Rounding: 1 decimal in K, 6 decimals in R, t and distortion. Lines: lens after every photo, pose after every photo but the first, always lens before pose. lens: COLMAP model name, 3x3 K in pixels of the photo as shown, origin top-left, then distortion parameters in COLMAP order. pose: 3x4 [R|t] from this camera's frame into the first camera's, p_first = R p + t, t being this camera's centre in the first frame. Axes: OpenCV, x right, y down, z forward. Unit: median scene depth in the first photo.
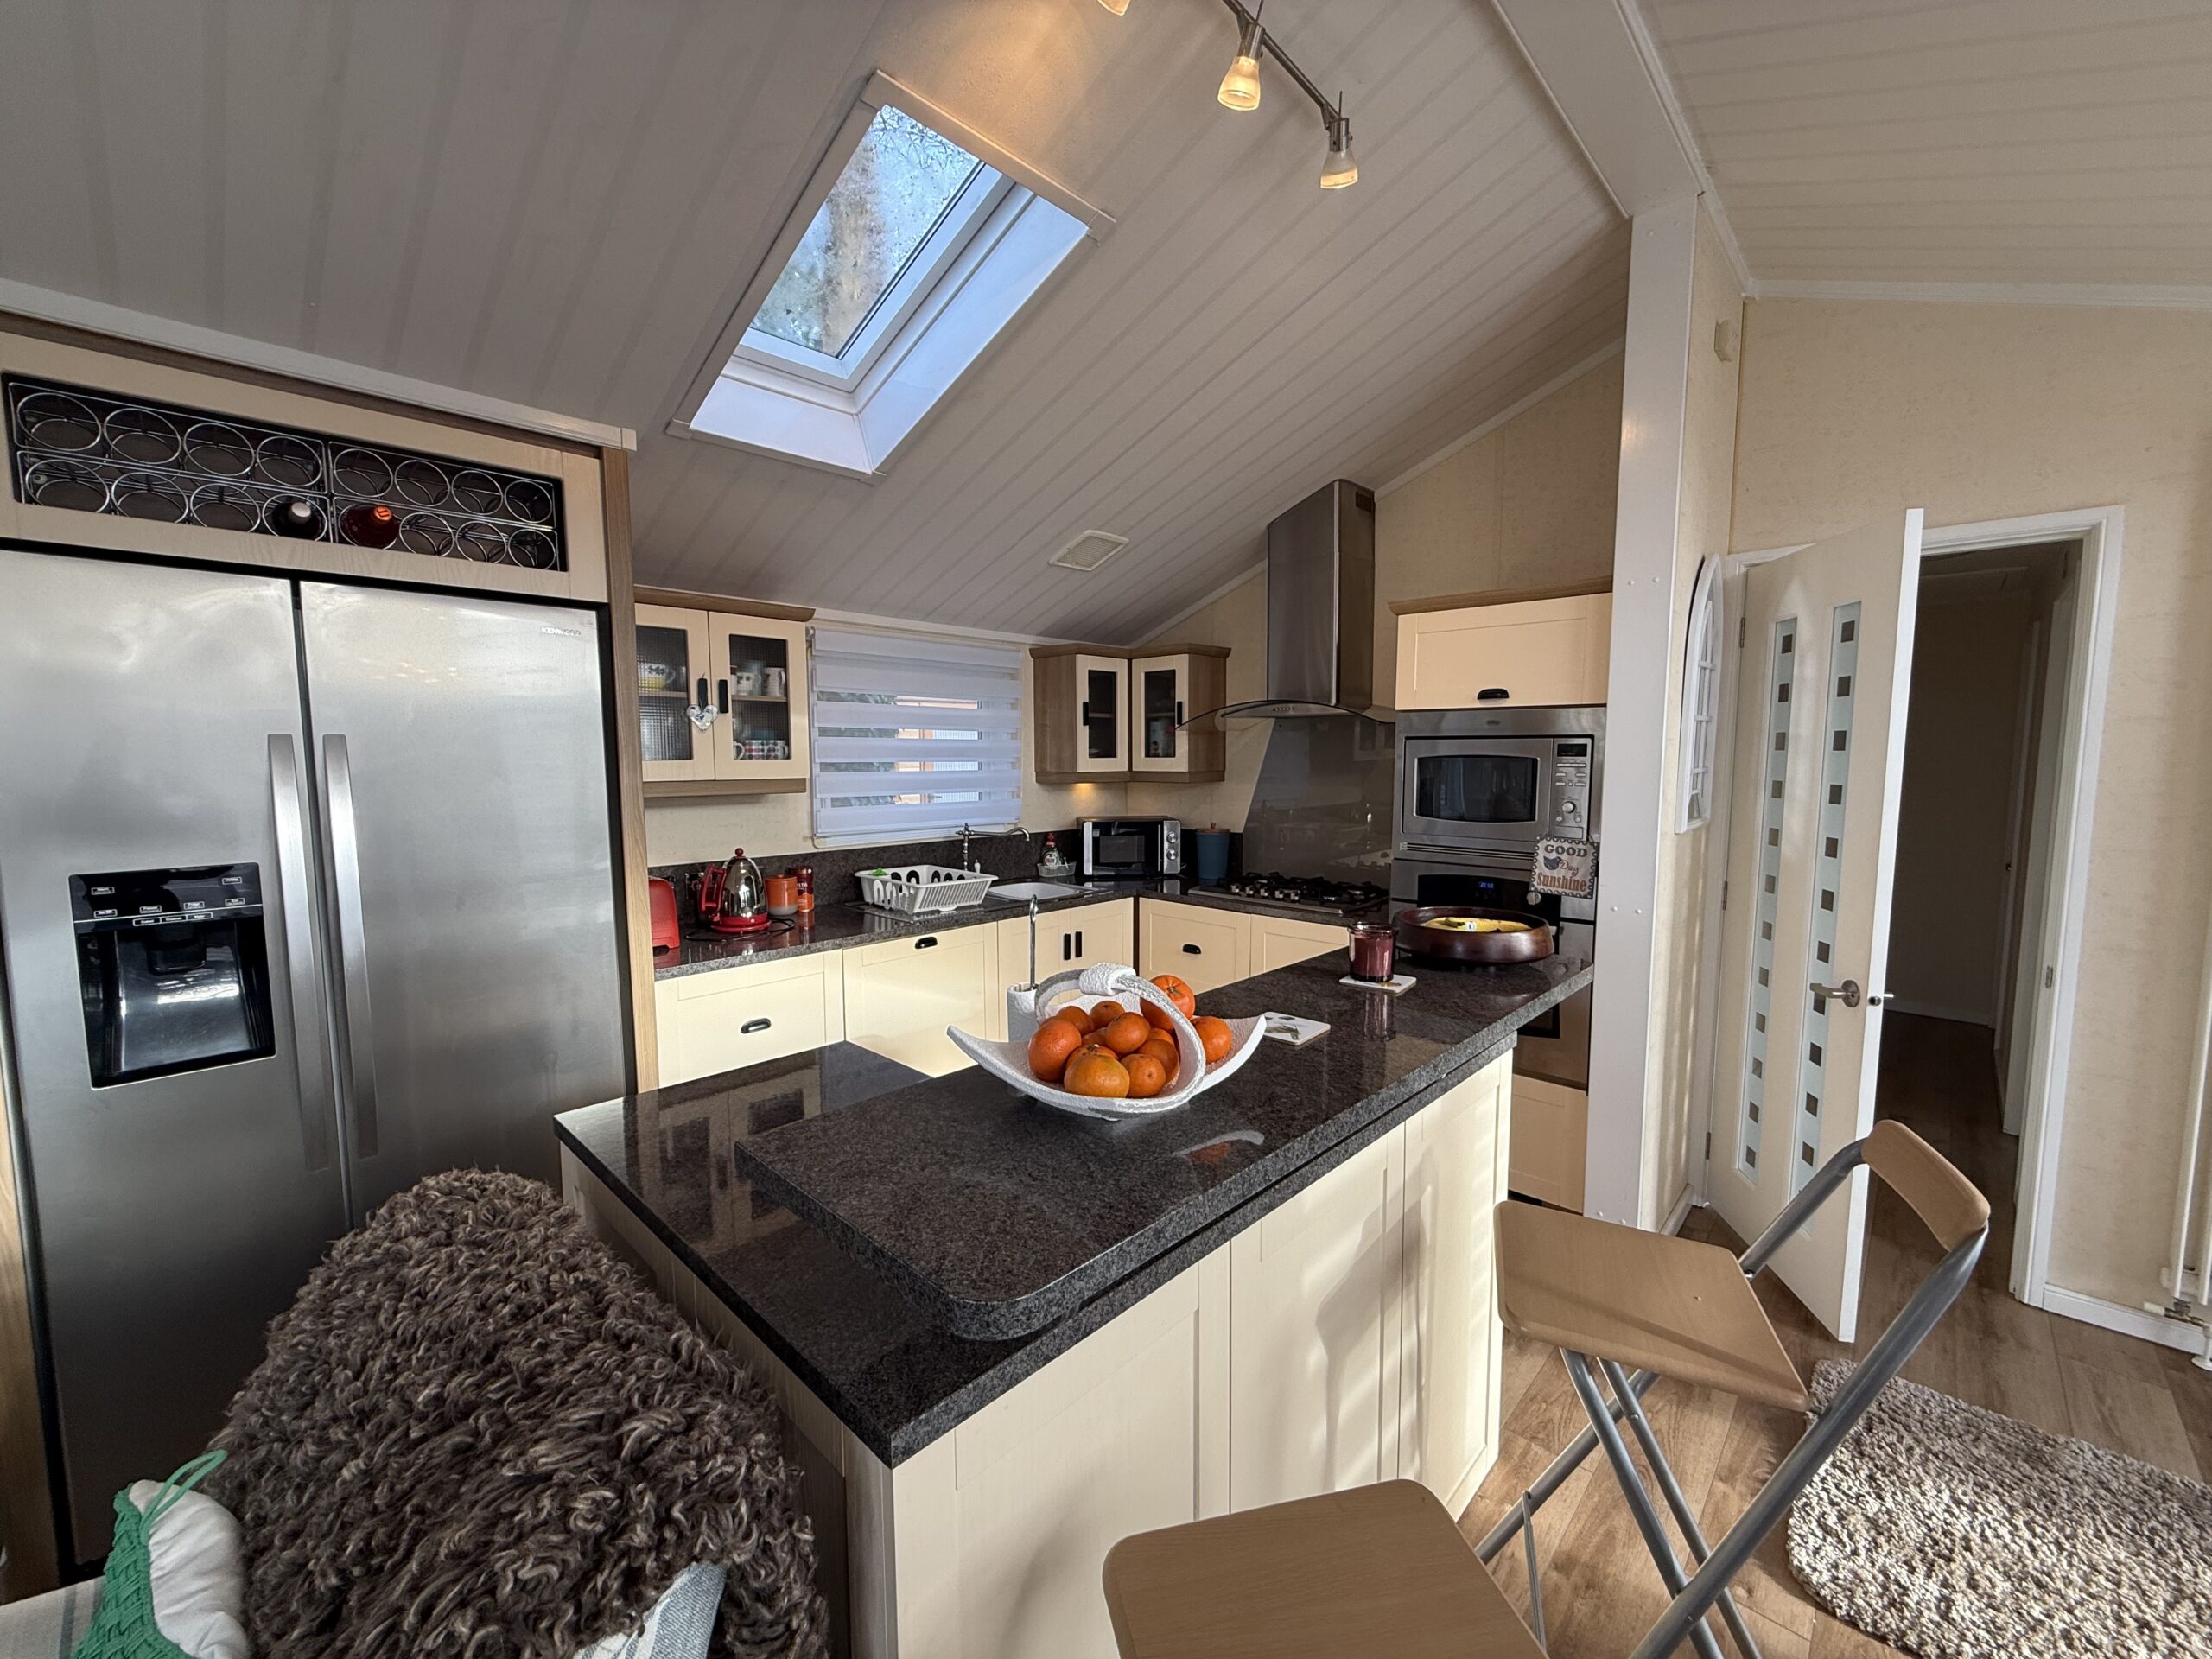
lens RADIAL K [[878.9, 0, 1099.1], [0, 878.9, 827.3], [0, 0, 1]] dist [0.001257, 0.000030]
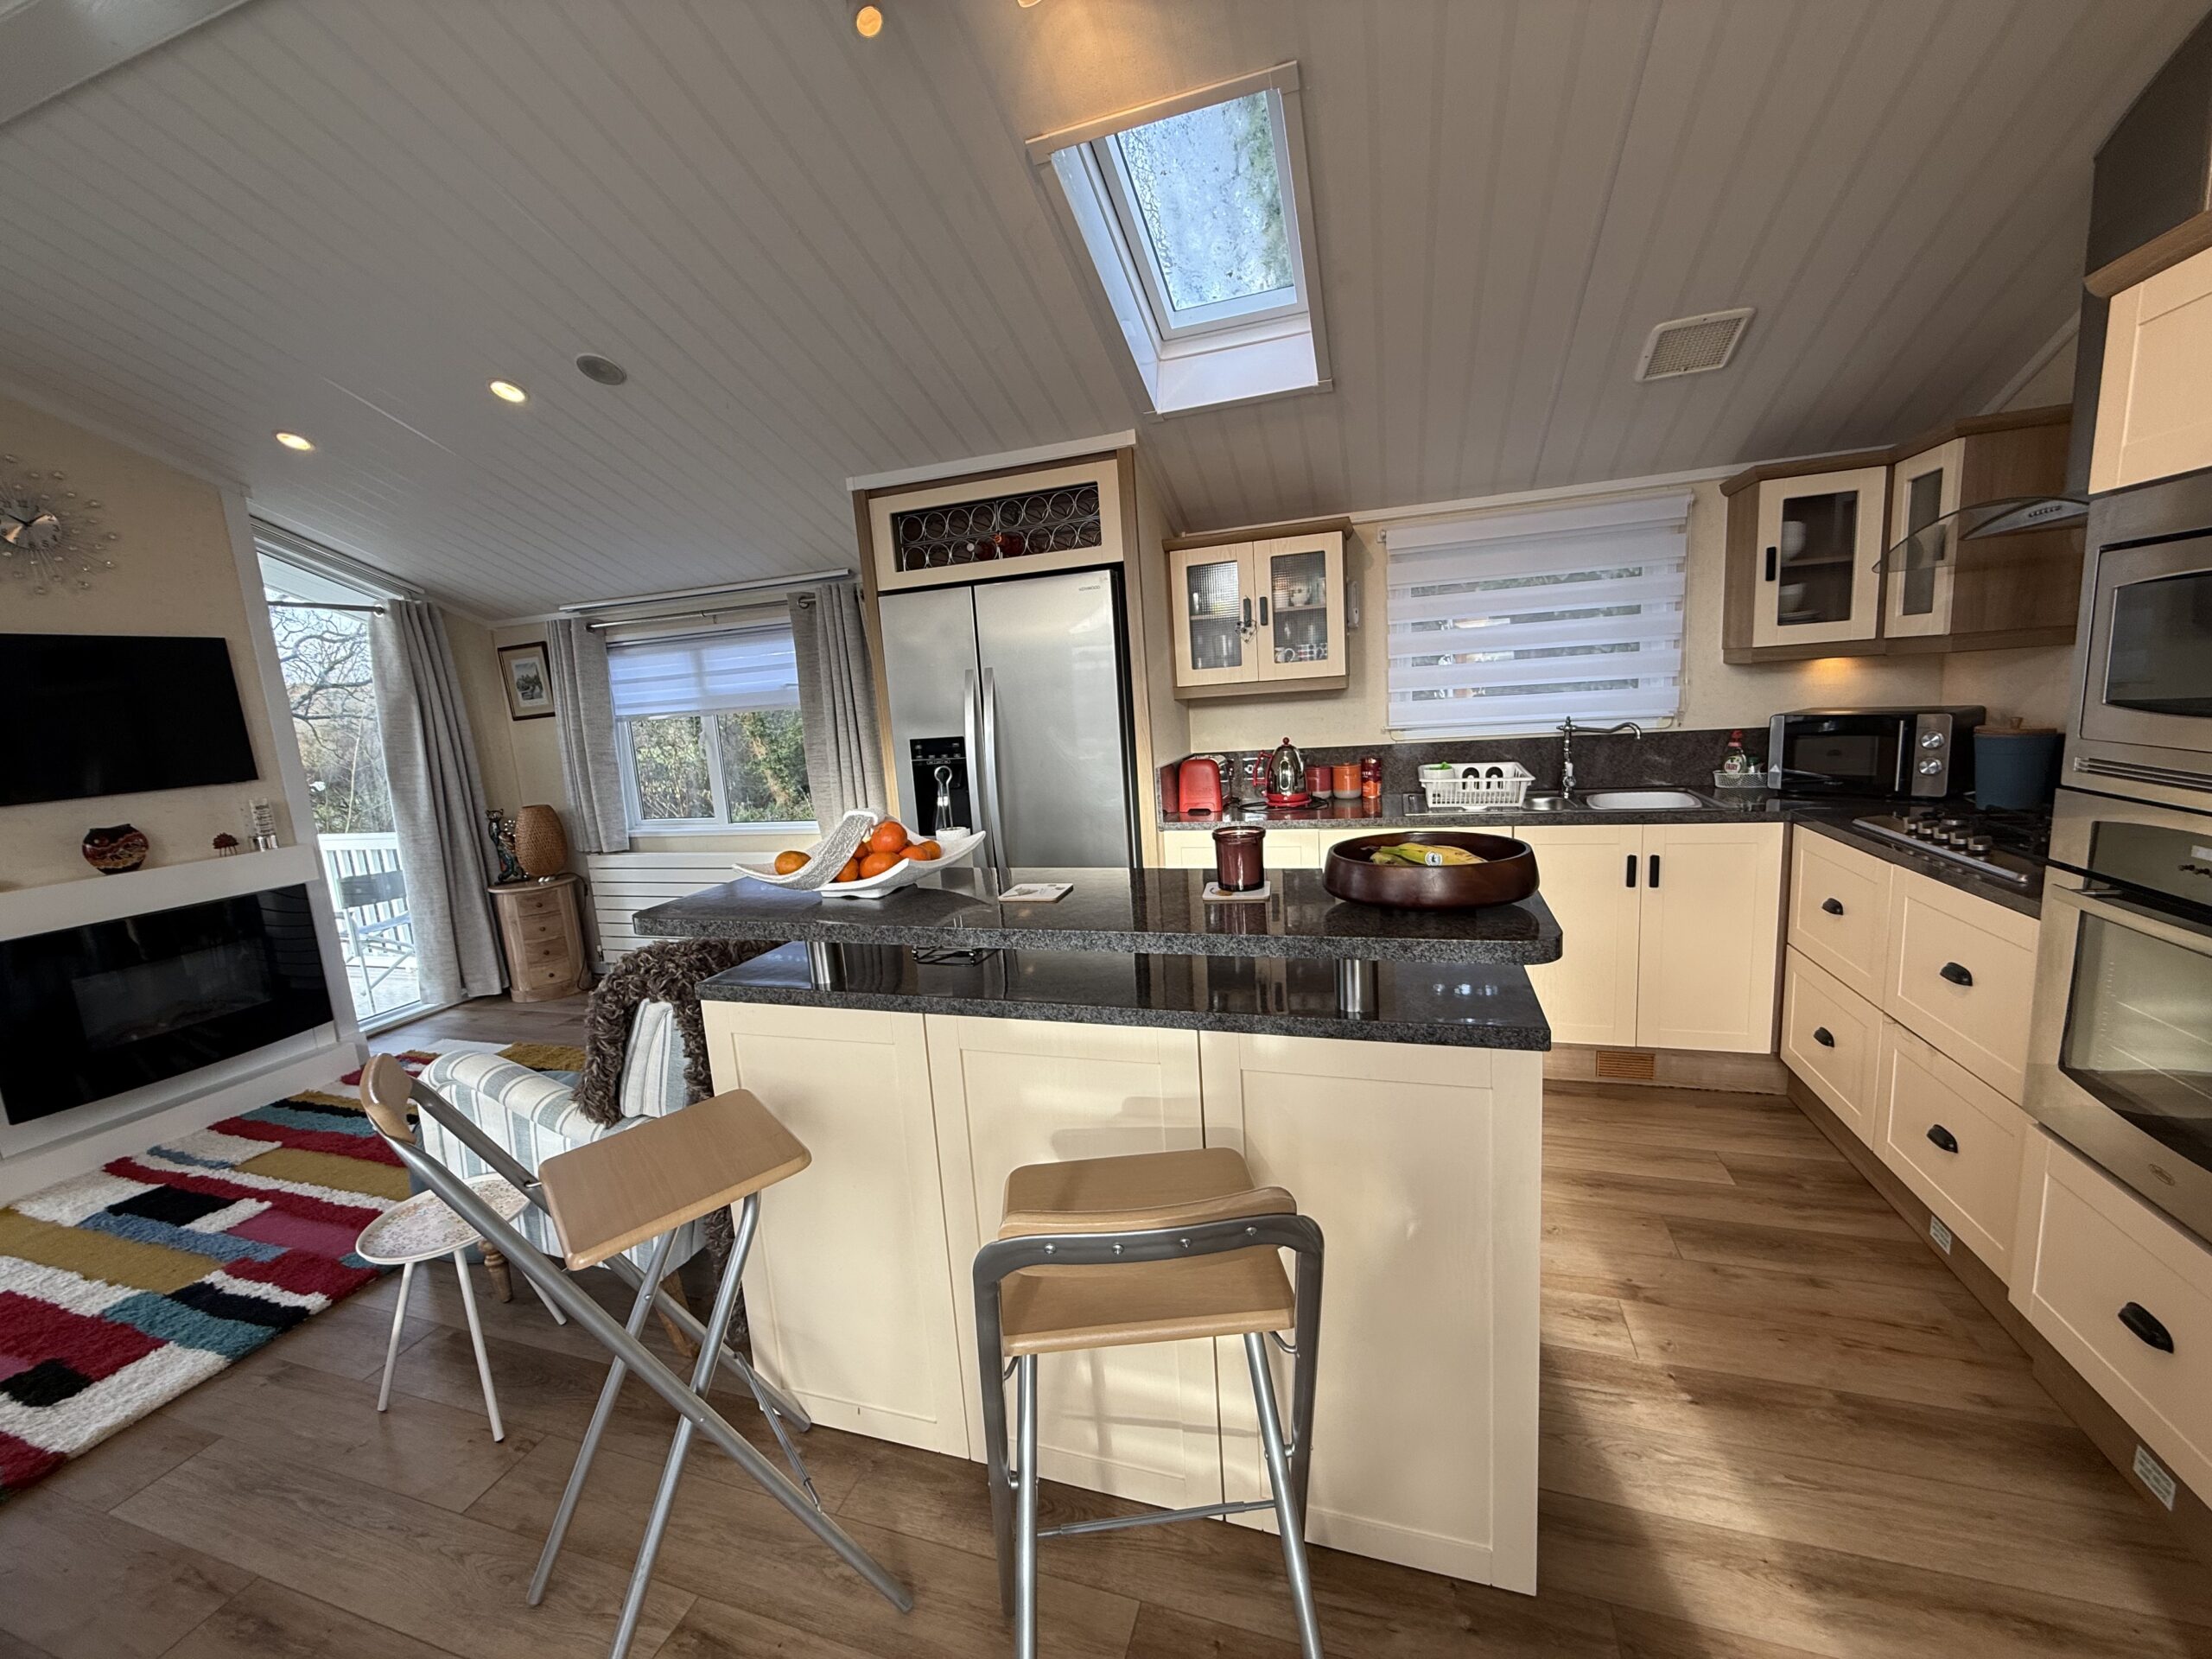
lens RADIAL K [[878.9, 0, 1099.1], [0, 878.9, 827.3], [0, 0, 1]] dist [0.001257, 0.000030]
pose [[0.427903, 0.114676, -0.896520, 0.481536], [-0.005428, 0.992226, 0.124327, -0.002081], [0.903808, -0.048333, 0.425199, 0.214572]]
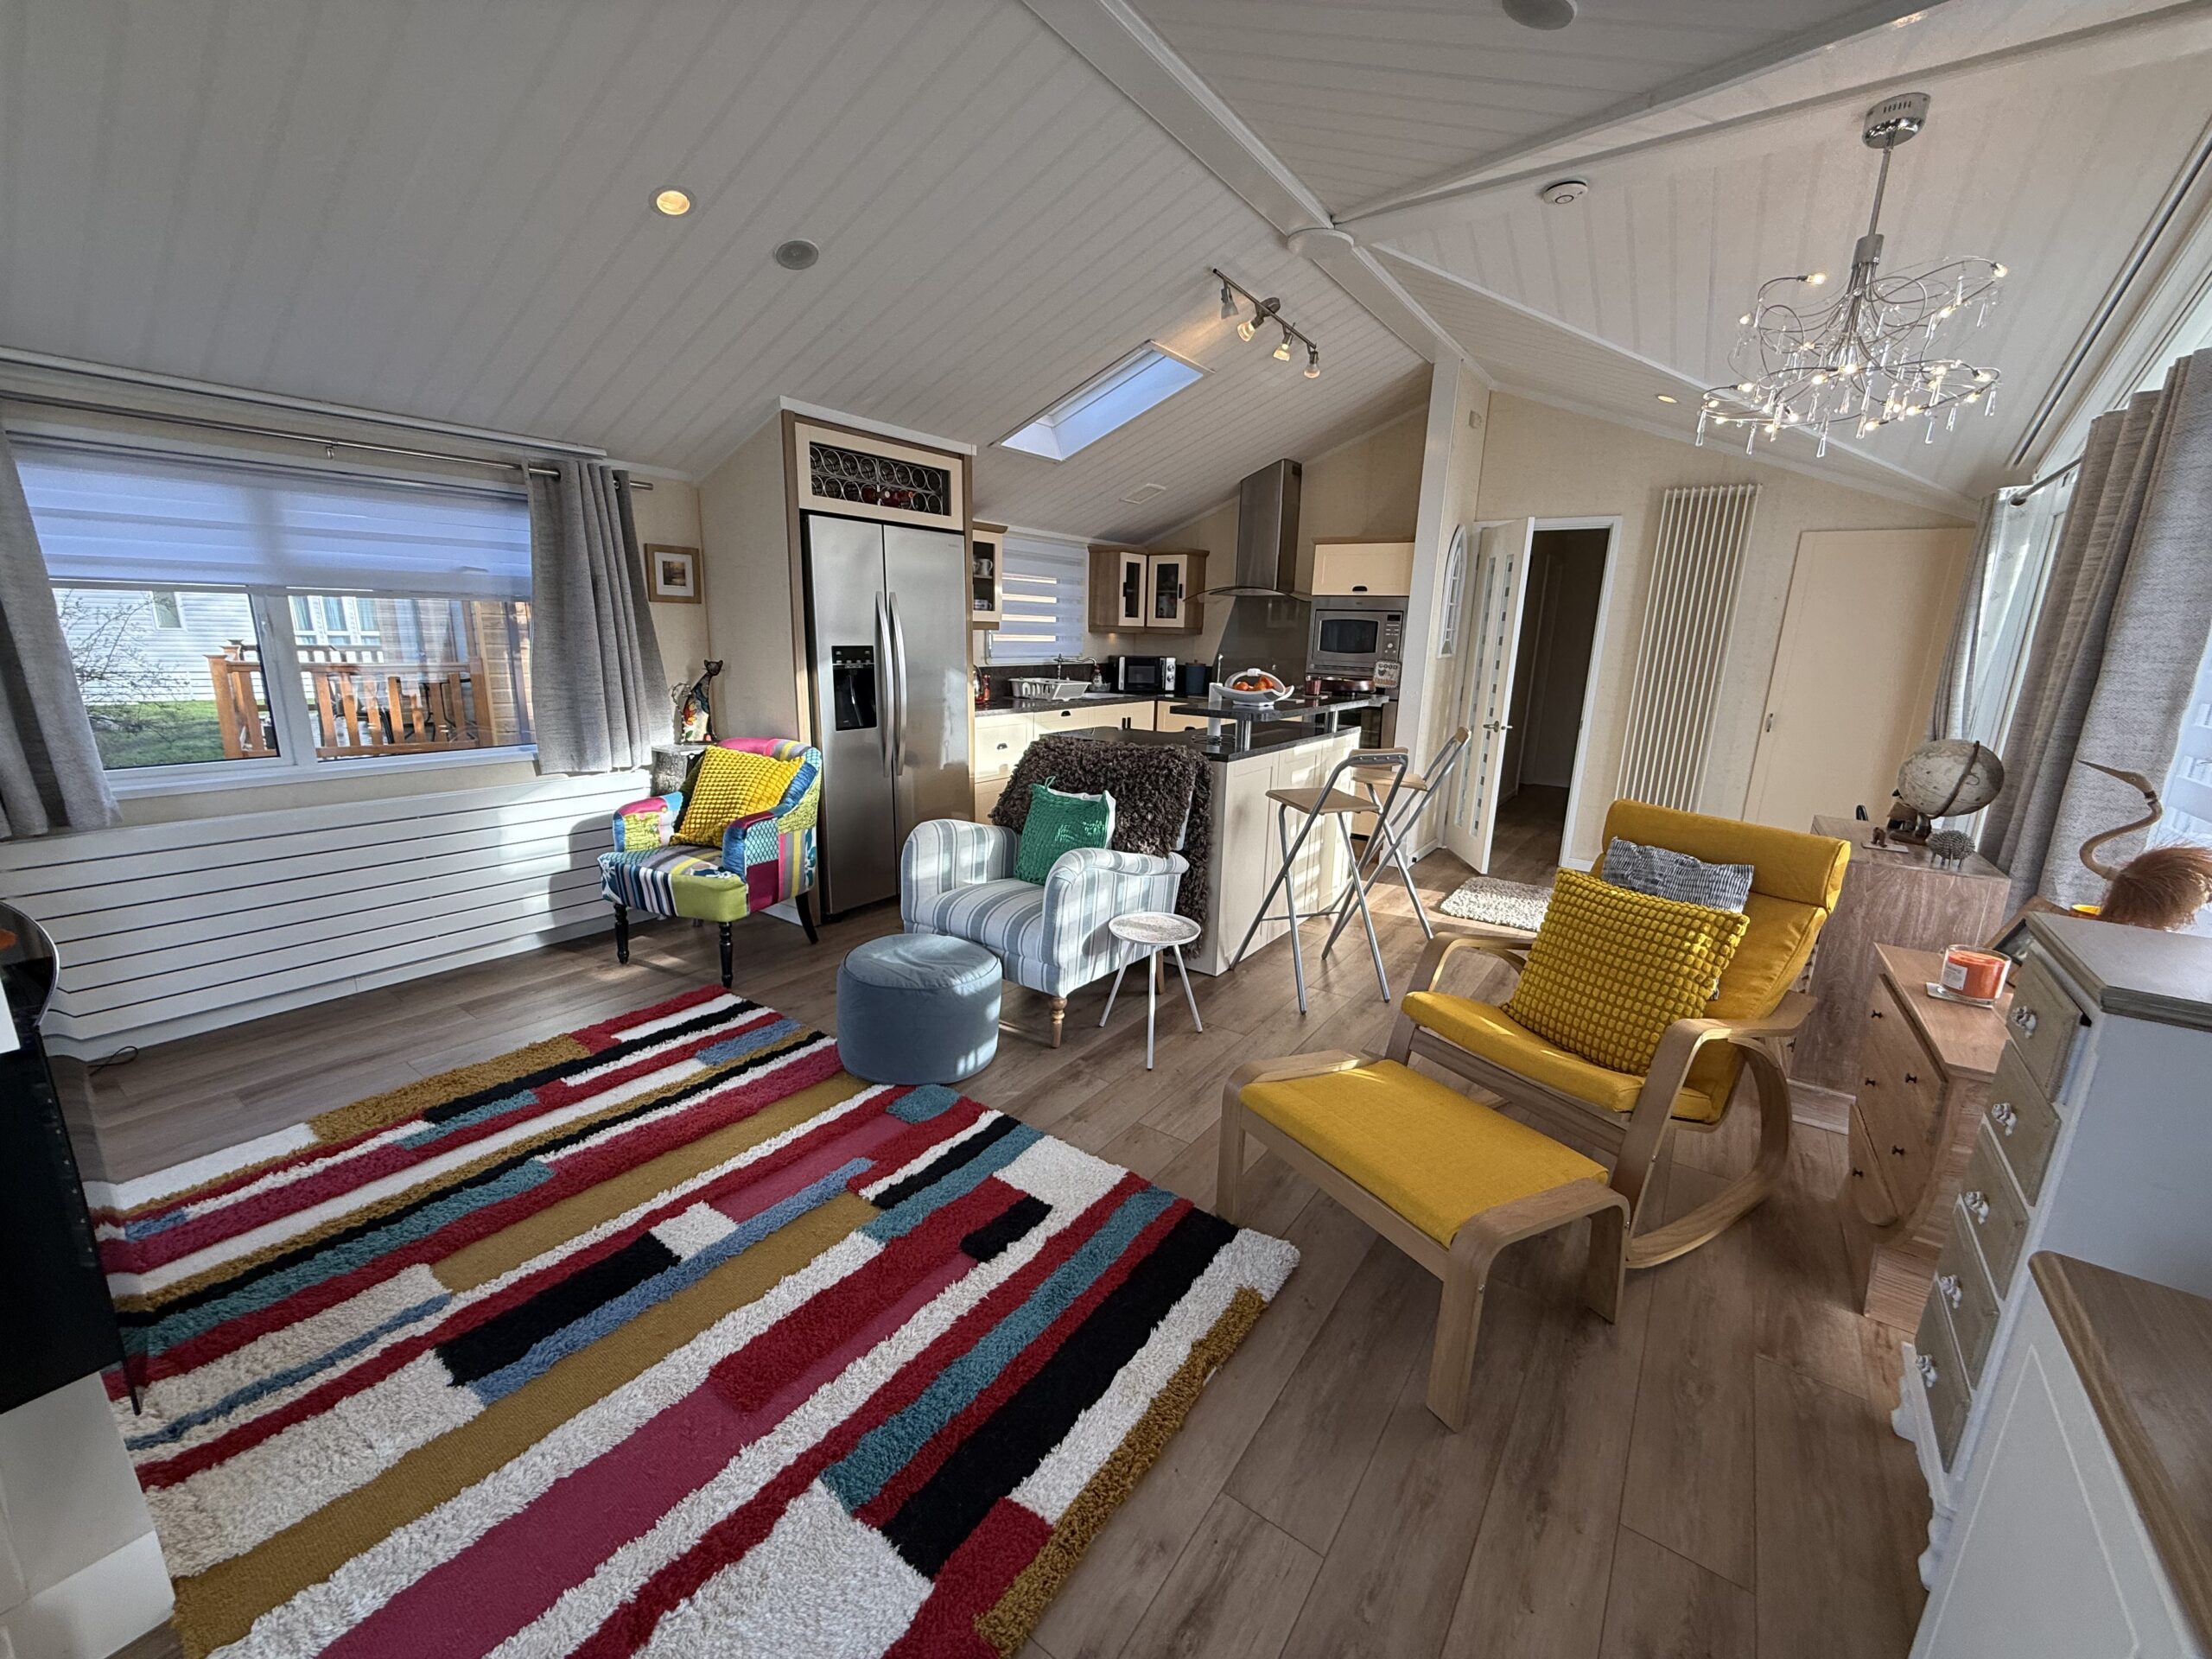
lens RADIAL K [[878.9, 0, 1099.1], [0, 878.9, 827.3], [0, 0, 1]] dist [0.001257, 0.000030]
pose [[0.989404, -0.004369, 0.145126, -0.349031], [-0.016358, 0.989829, 0.141321, 0.091712], [-0.144267, -0.142197, 0.979269, -0.768292]]
